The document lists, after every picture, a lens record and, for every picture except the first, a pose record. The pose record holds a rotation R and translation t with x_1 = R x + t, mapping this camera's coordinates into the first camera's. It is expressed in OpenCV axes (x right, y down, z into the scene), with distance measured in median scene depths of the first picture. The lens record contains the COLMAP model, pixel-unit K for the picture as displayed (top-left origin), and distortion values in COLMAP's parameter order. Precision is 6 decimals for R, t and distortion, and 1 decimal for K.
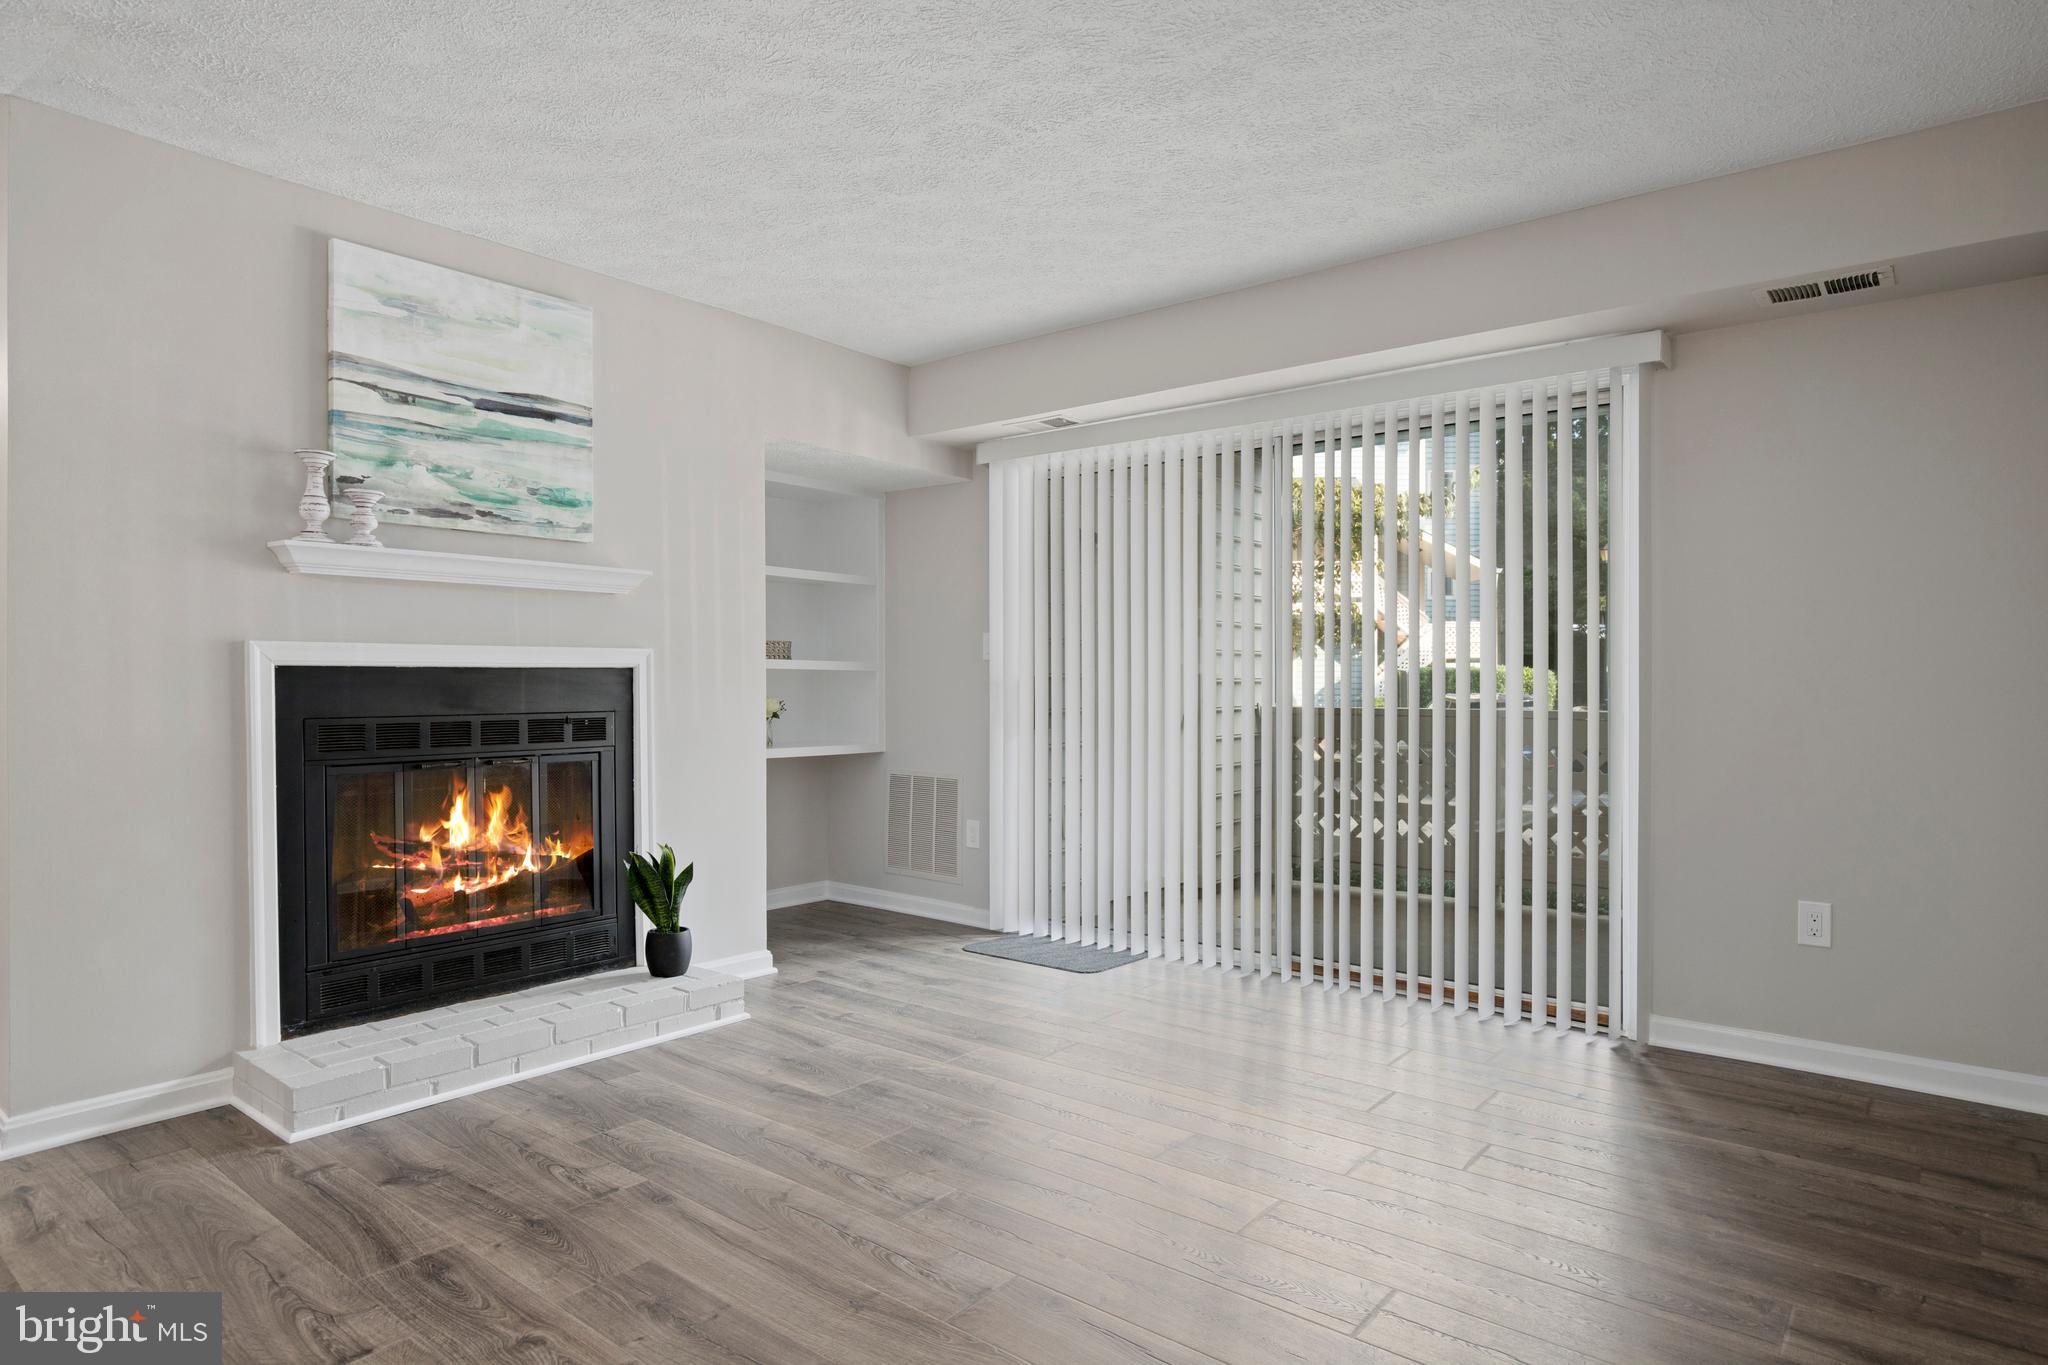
lens RADIAL K [[1148.6, 0, 1035.3], [0, 1148.6, 679.6], [0, 0, 1]] dist [-0.016020, 0.003994]
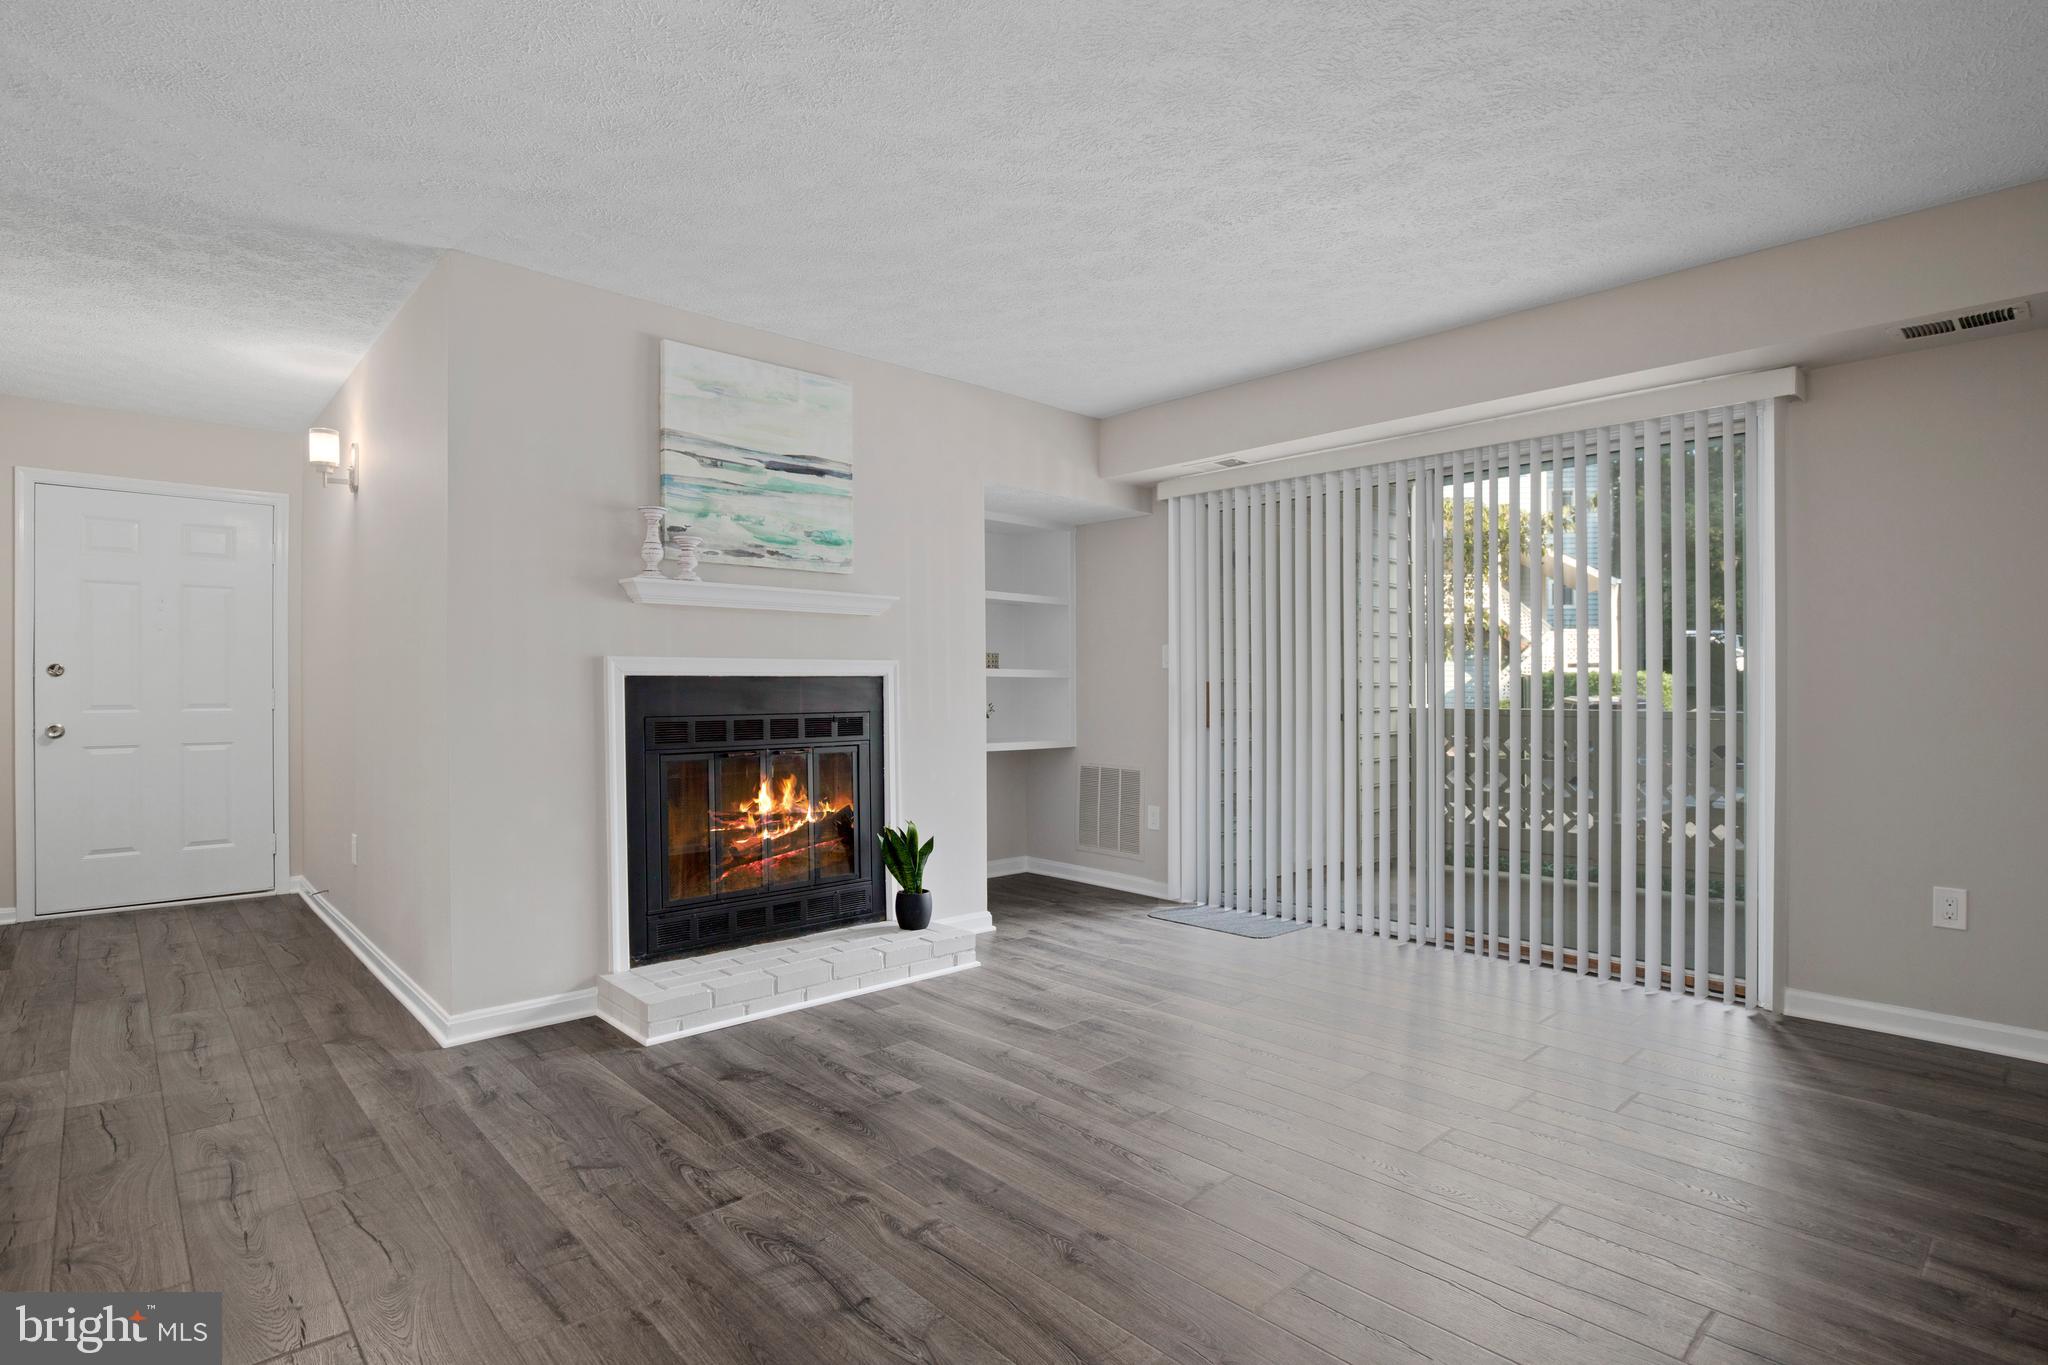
lens RADIAL K [[1017.9, 0, 1038.8], [0, 1017.9, 686.0], [0, 0, 1]] dist [-0.031548, 0.008705]
pose [[0.990747, -0.002421, -0.135701, -0.048257], [0.002571, 0.999996, 0.000933, -0.000444], [0.135698, -0.001274, 0.990749, -0.059496]]
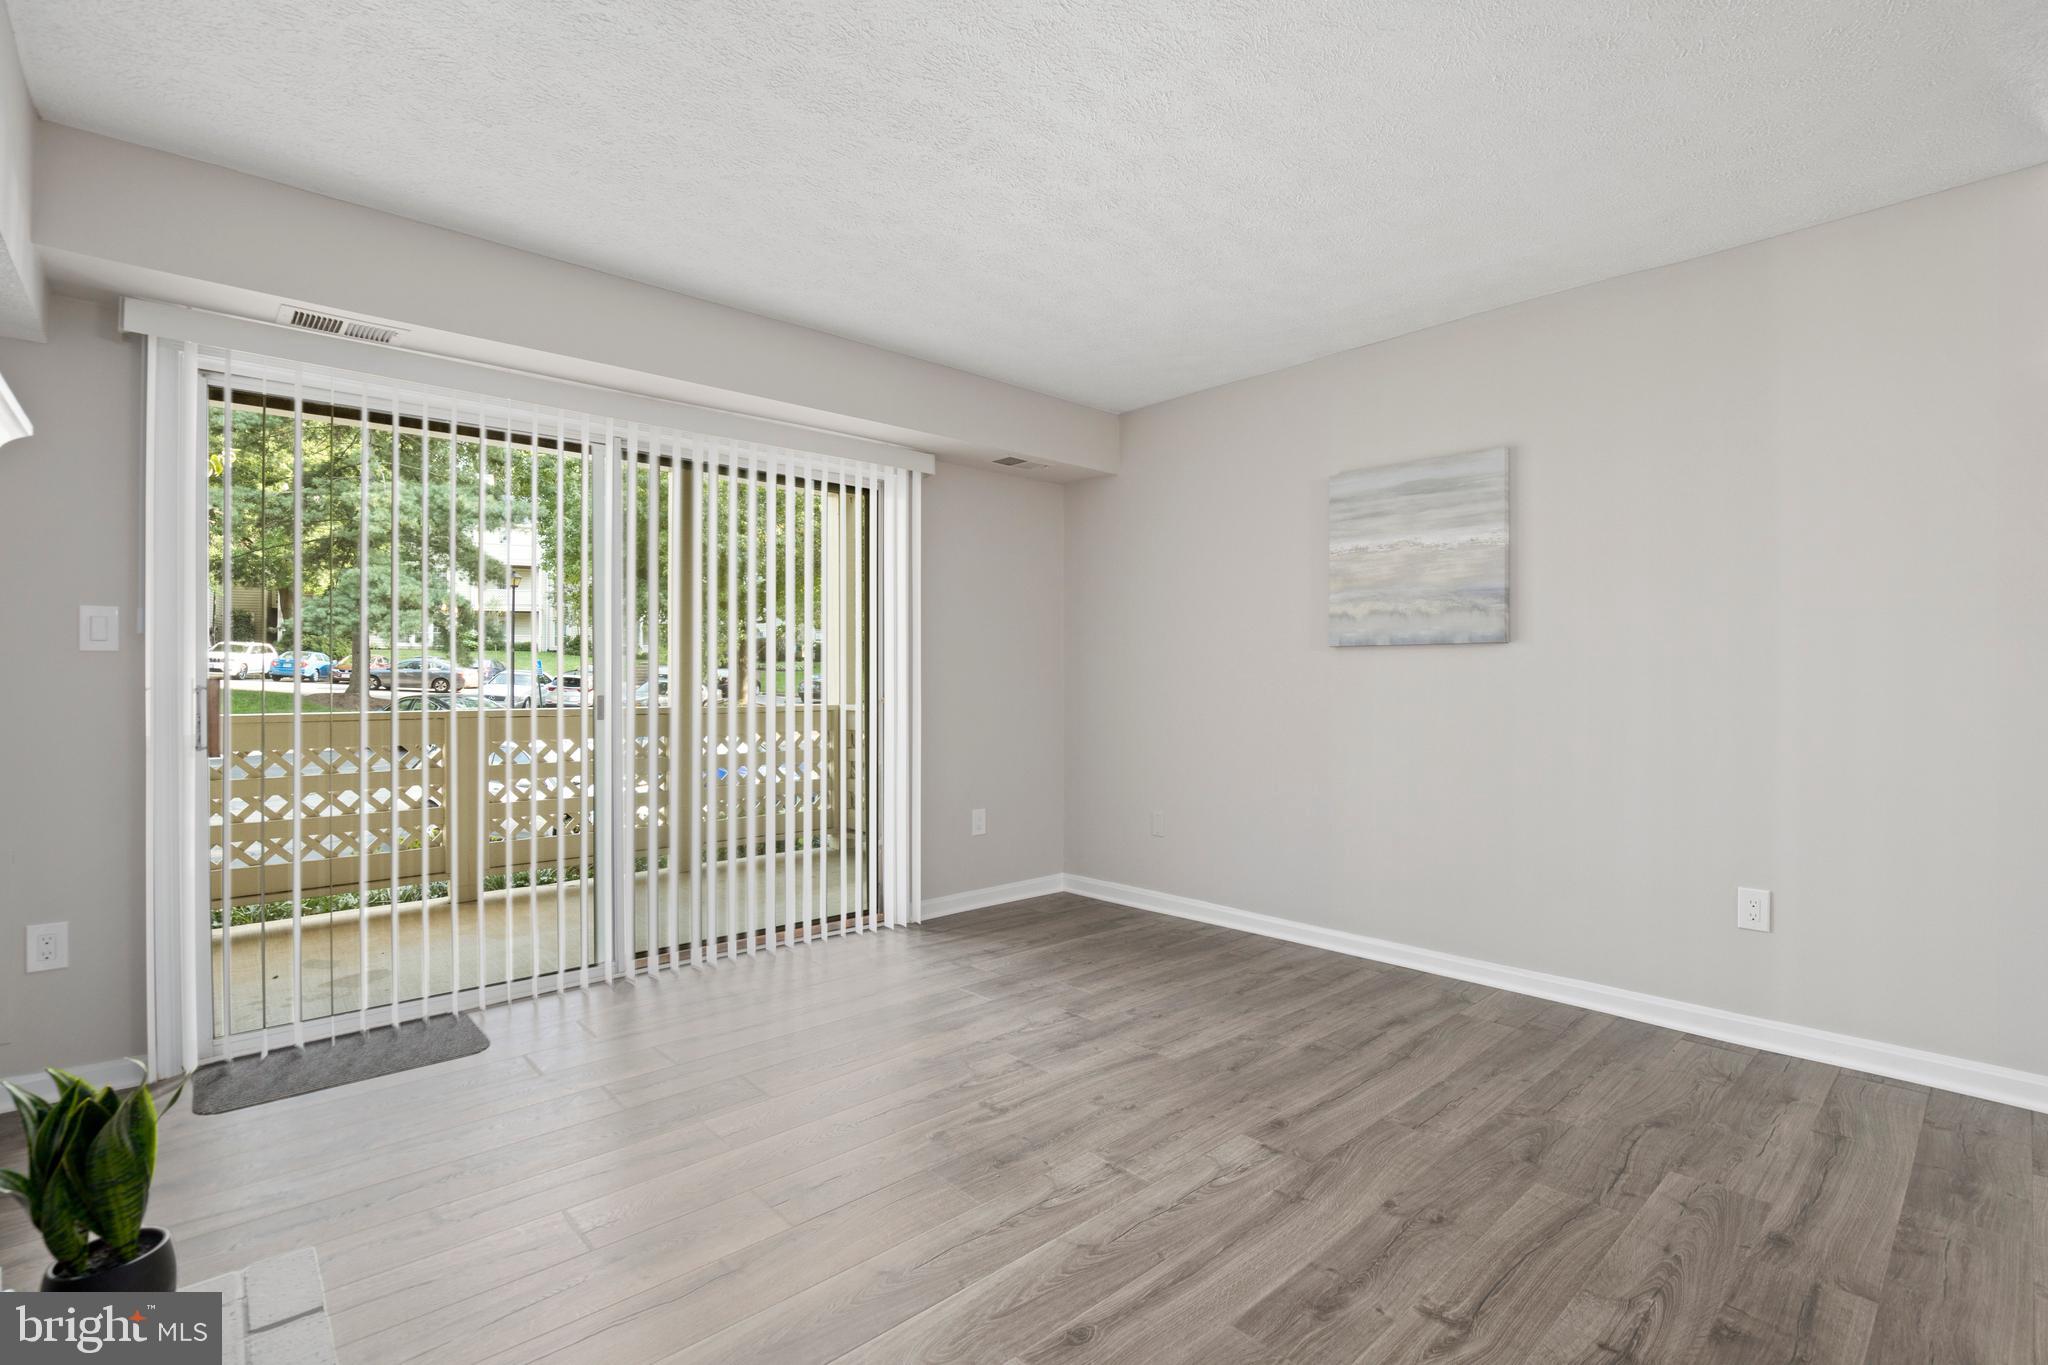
lens RADIAL K [[942.0, 0, 1061.0], [0, 942.0, 675.0], [0, 0, 1]] dist [-0.033366, 0.000376]
pose [[0.134653, 0.005500, 0.990878, -0.720286], [-0.001286, 0.999985, -0.005376, -0.001740], [-0.990892, -0.000550, 0.134658, 0.687468]]
